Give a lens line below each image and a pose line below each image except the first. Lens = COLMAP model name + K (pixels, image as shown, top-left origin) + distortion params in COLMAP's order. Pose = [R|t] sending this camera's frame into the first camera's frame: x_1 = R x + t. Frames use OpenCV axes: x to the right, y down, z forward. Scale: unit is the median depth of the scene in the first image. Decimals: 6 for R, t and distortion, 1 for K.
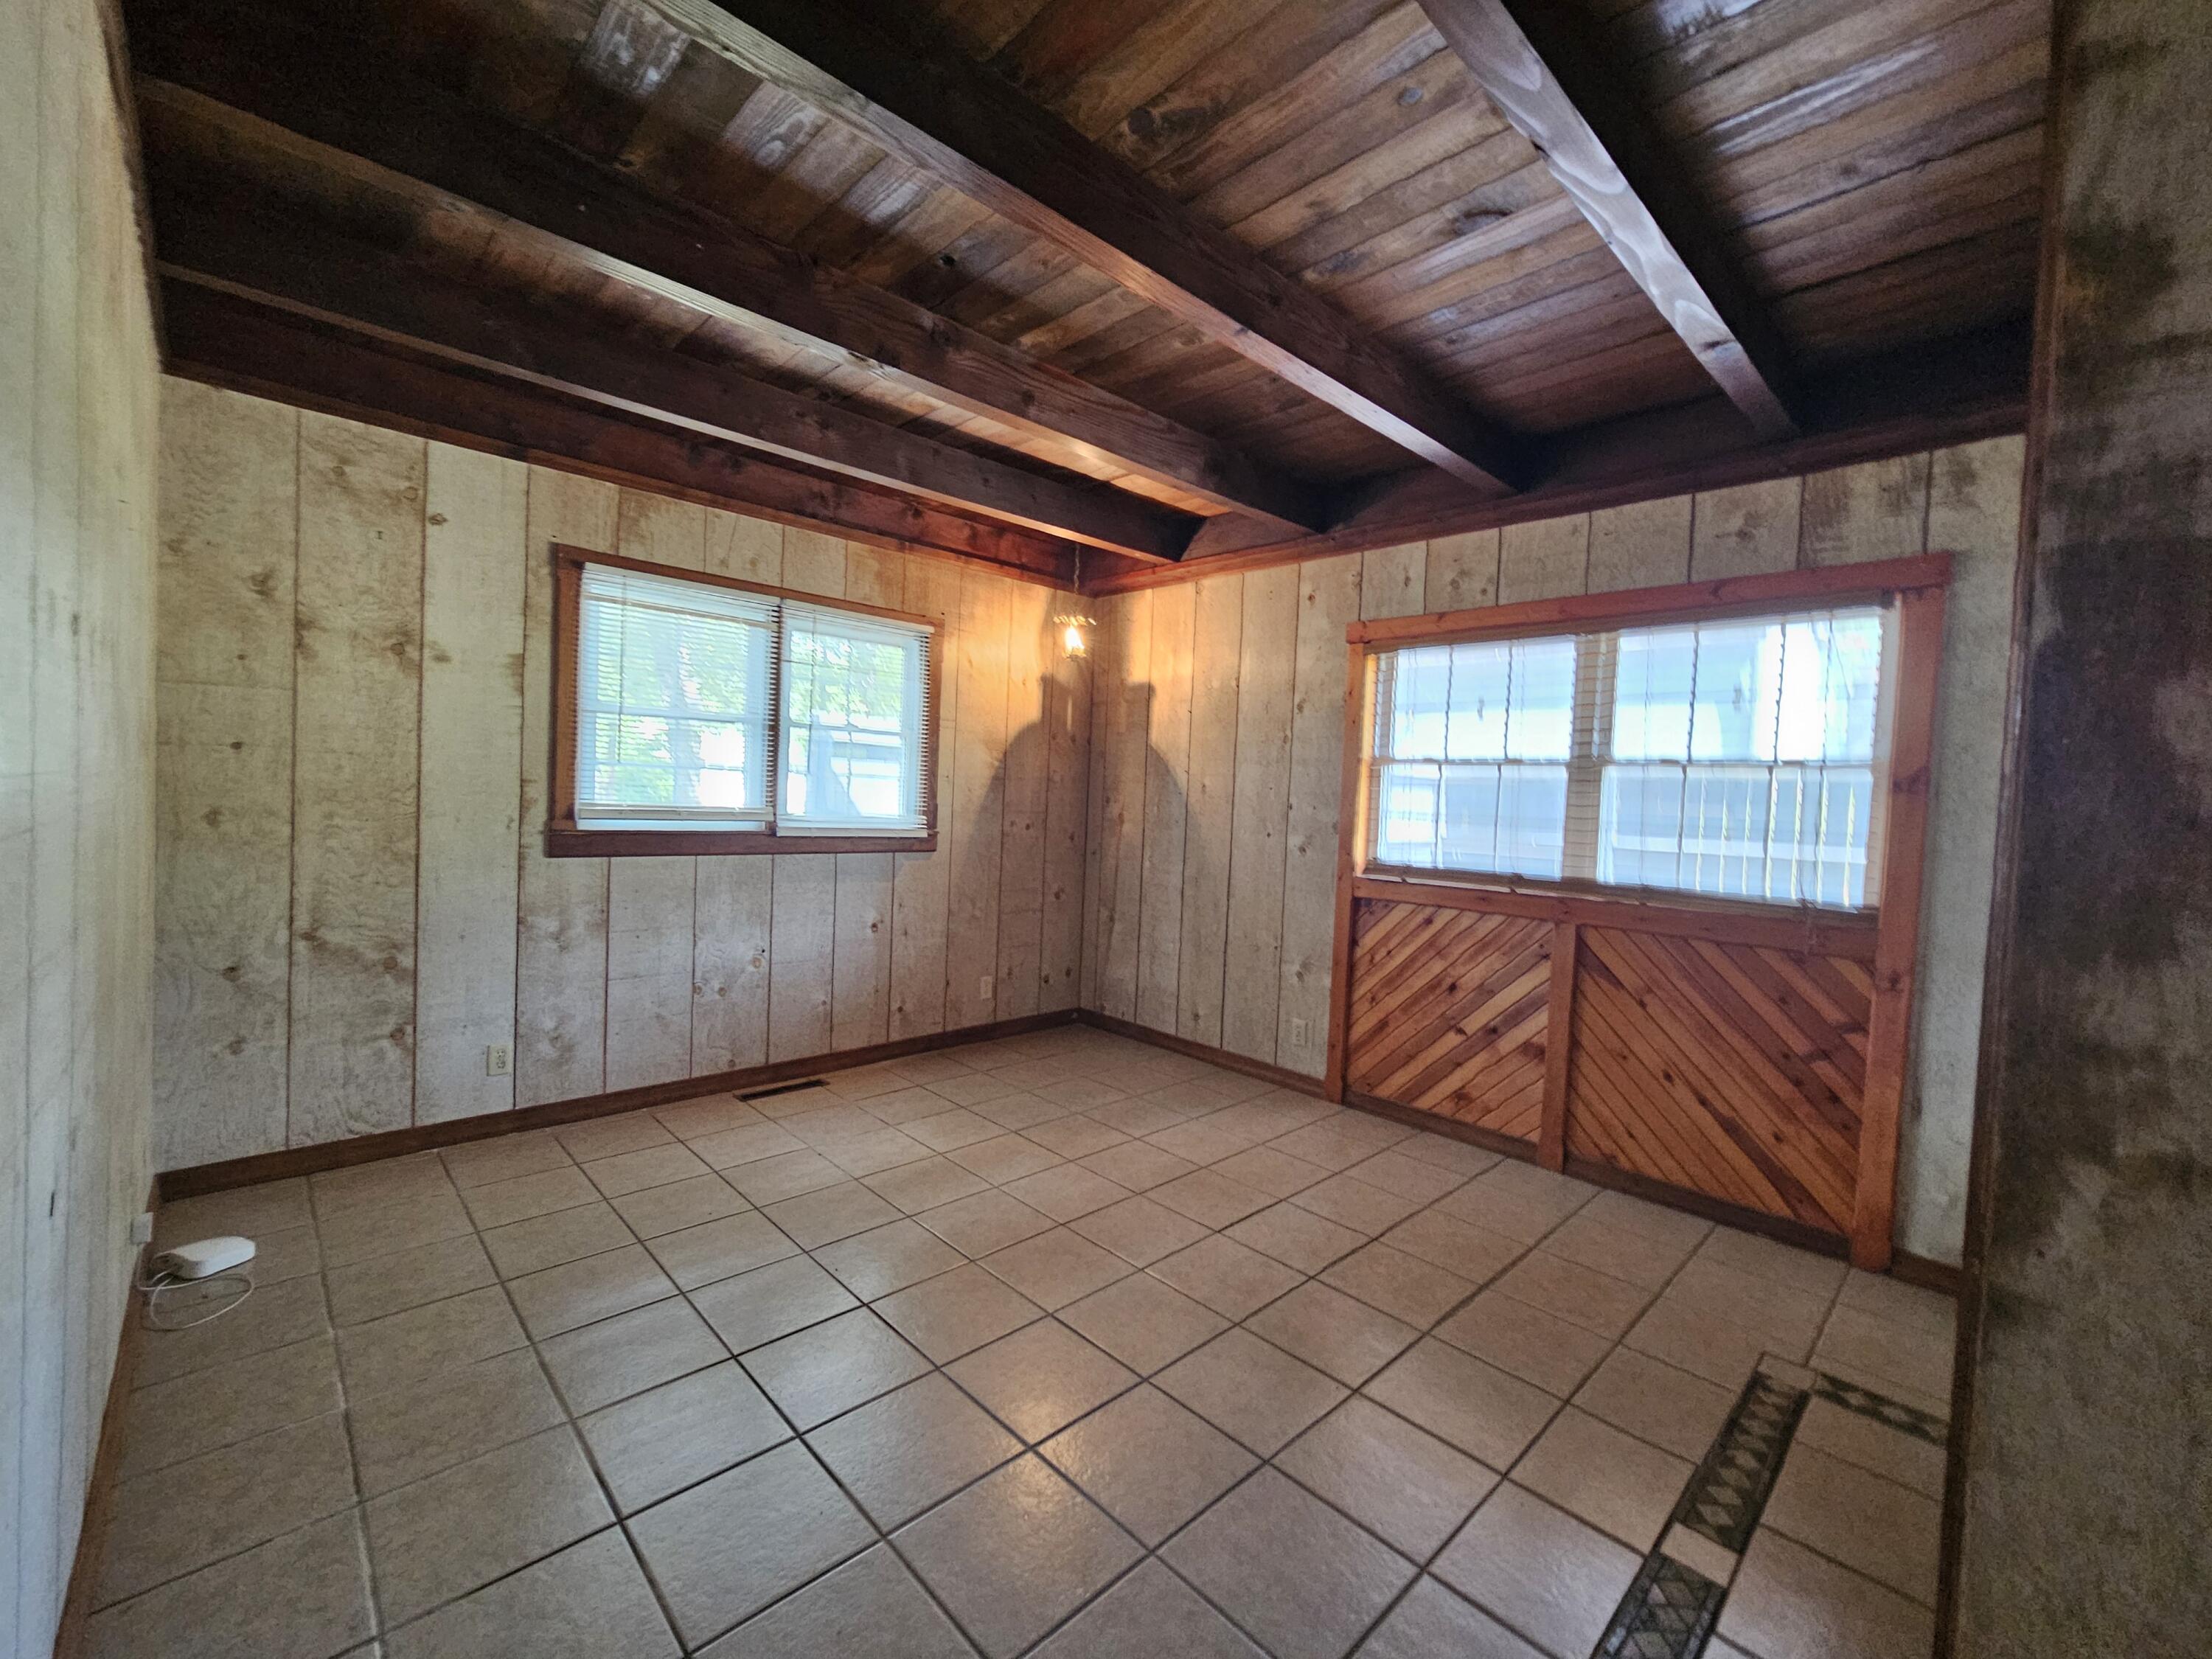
lens RADIAL K [[909.5, 0, 1114.6], [0, 909.5, 826.9], [0, 0, 1]] dist [-0.005633, 0.002095]
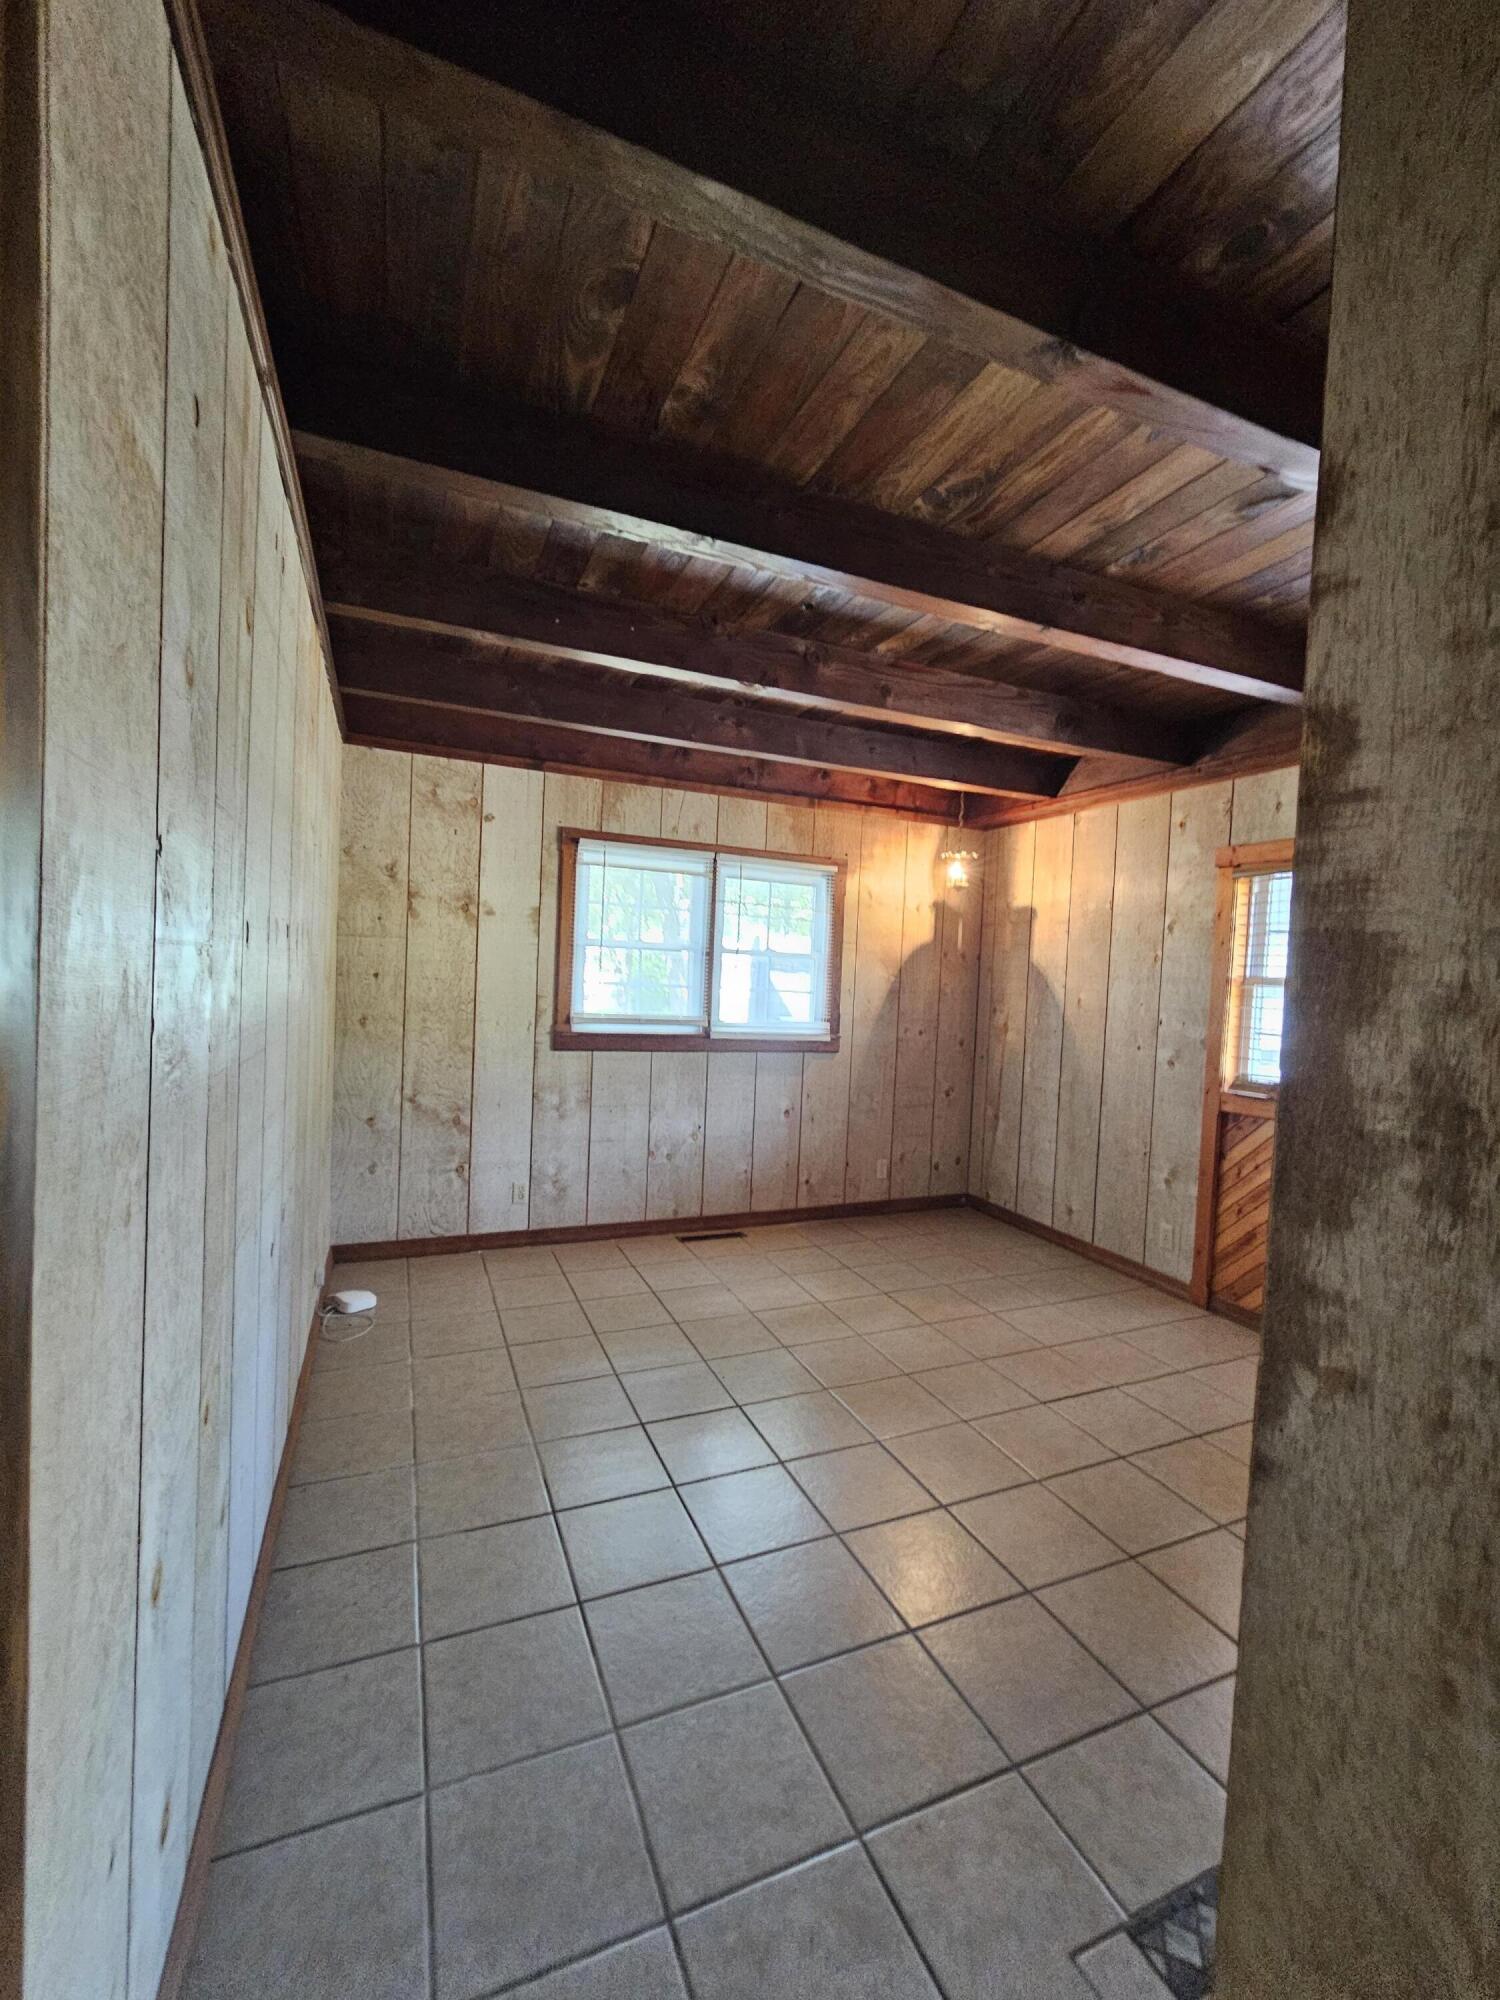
lens RADIAL K [[822.4, 0, 760.2], [0, 822.4, 1013.0], [0, 0, 1]] dist [-0.005633, 0.002095]
pose [[0.938749, 0.016003, -0.344229, 0.105263], [-0.018848, 0.999810, -0.004920, -0.023908], [0.344085, 0.011106, 0.938873, -0.073505]]
